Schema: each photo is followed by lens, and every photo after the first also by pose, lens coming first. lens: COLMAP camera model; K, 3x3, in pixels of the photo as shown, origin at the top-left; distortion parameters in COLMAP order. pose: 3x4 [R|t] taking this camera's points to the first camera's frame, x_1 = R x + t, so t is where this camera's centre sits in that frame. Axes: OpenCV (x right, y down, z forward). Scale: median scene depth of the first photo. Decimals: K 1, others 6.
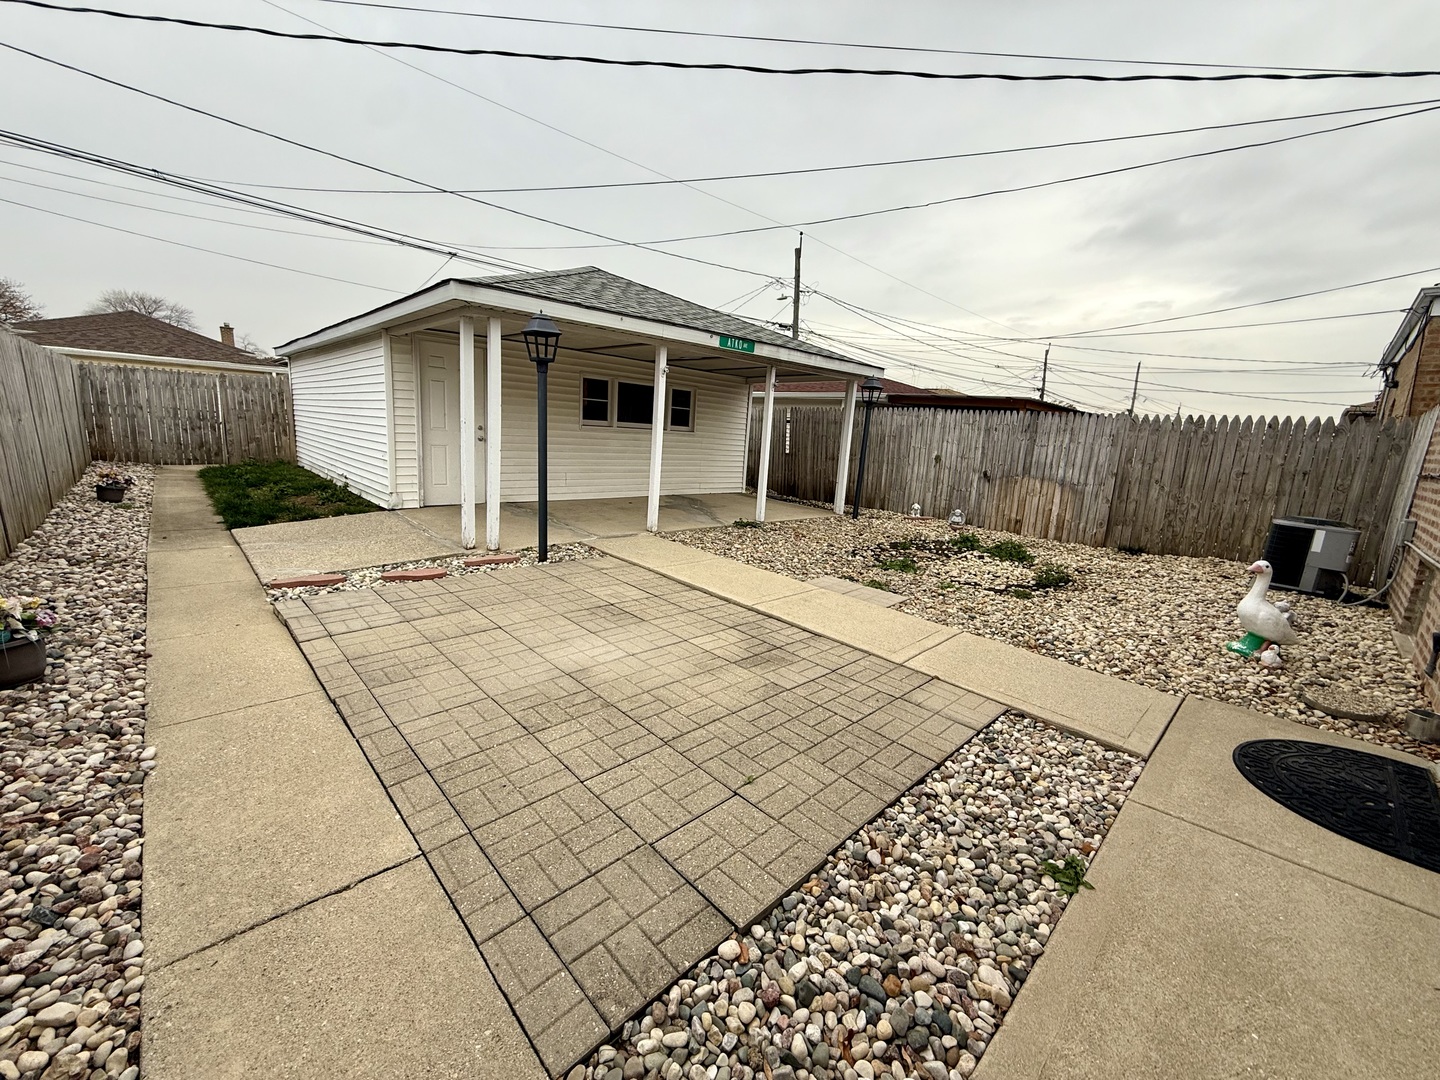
lens RADIAL K [[573.3, 0, 718.4], [0, 573.3, 540.2], [0, 0, 1]] dist [-0.002378, 0.000238]
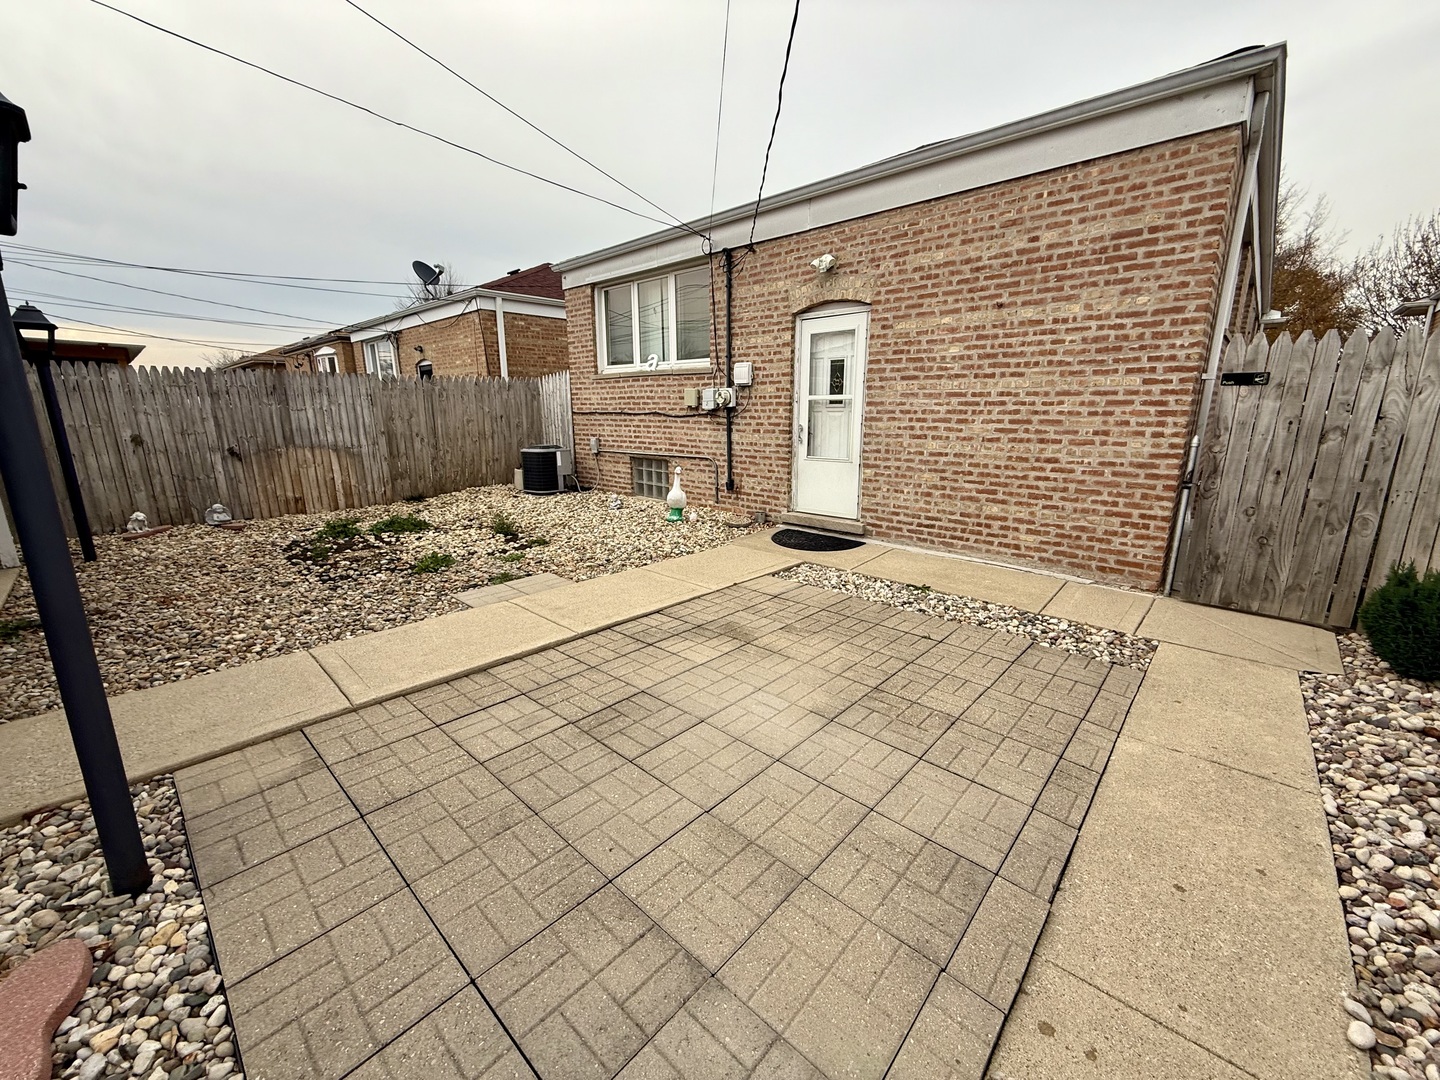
lens RADIAL K [[573.3, 0, 718.0], [0, 573.3, 536.0], [0, 0, 1]] dist [-0.002378, 0.000238]
pose [[-0.062693, -0.280253, 0.957877, -0.746645], [0.193182, 0.938206, 0.287141, -0.225262], [-0.979158, 0.203046, -0.004679, 0.840120]]
